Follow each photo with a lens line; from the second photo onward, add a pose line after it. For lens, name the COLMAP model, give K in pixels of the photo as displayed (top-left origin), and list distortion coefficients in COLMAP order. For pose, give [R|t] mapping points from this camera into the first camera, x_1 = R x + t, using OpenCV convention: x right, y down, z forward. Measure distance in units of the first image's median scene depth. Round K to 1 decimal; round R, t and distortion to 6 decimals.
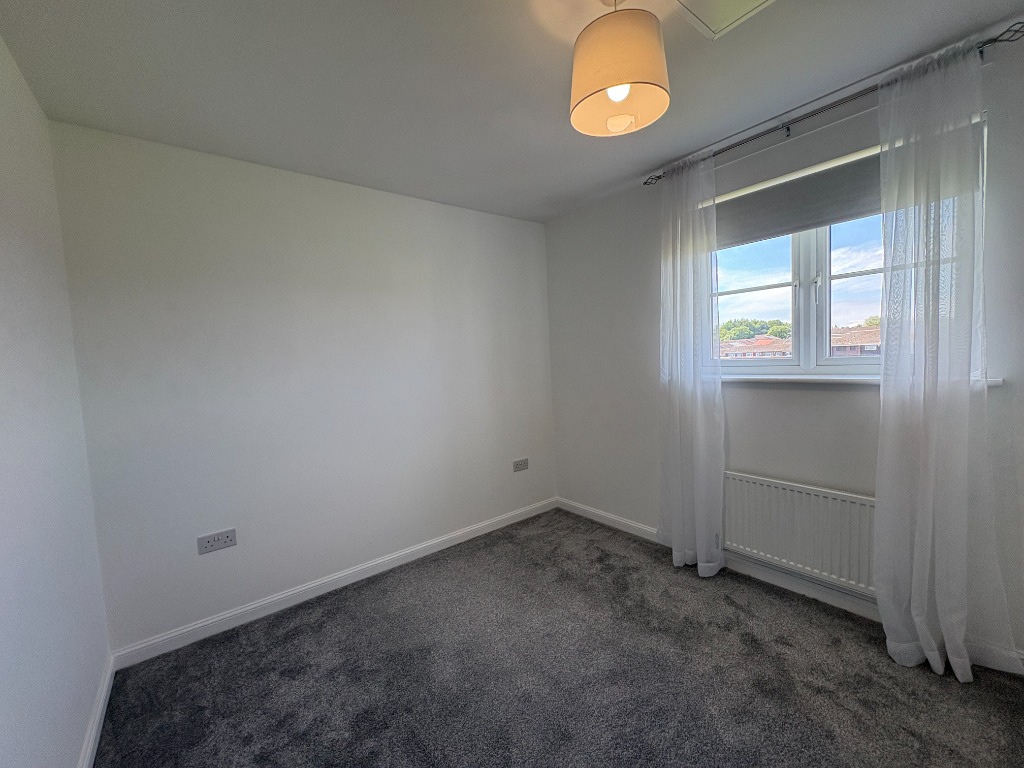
lens RADIAL K [[409.1, 0, 512.0], [0, 409.1, 384.0], [0, 0, 1]] dist [0.001346, 0.000091]
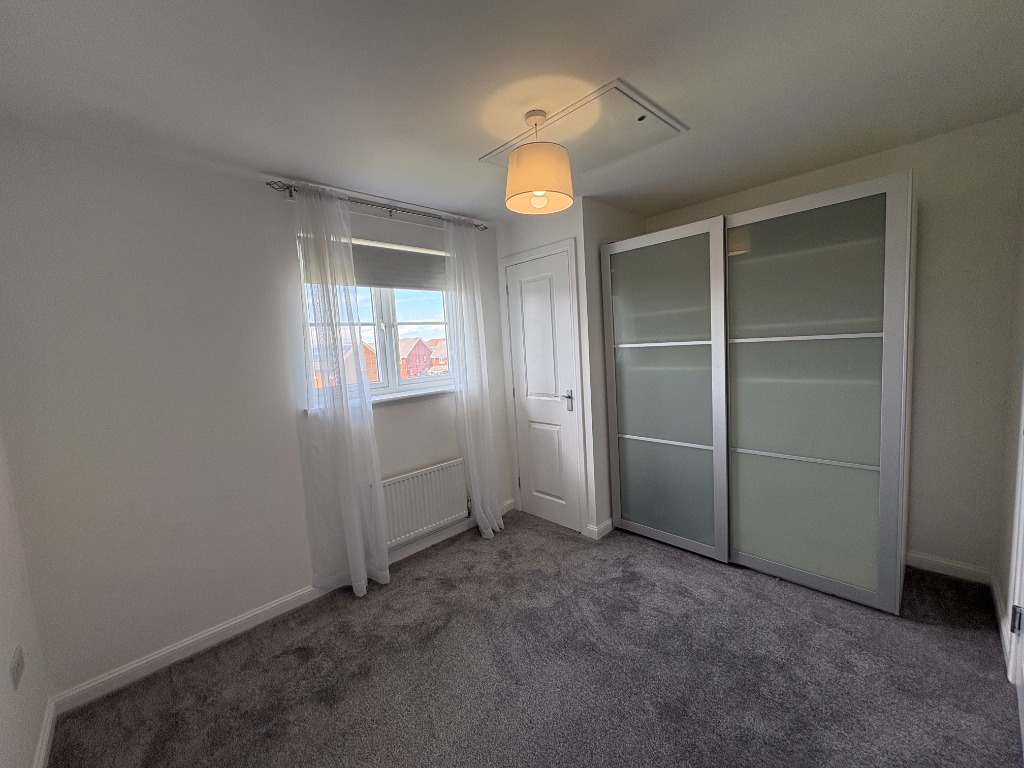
lens RADIAL K [[400.3, 0, 512.0], [0, 400.3, 384.0], [0, 0, 1]] dist [-0.000574, -0.000080]
pose [[-0.076771, -0.030656, 0.996577, -0.627107], [0.147330, 0.988206, 0.041748, -0.047245], [-0.986103, 0.150031, -0.071349, 0.710047]]
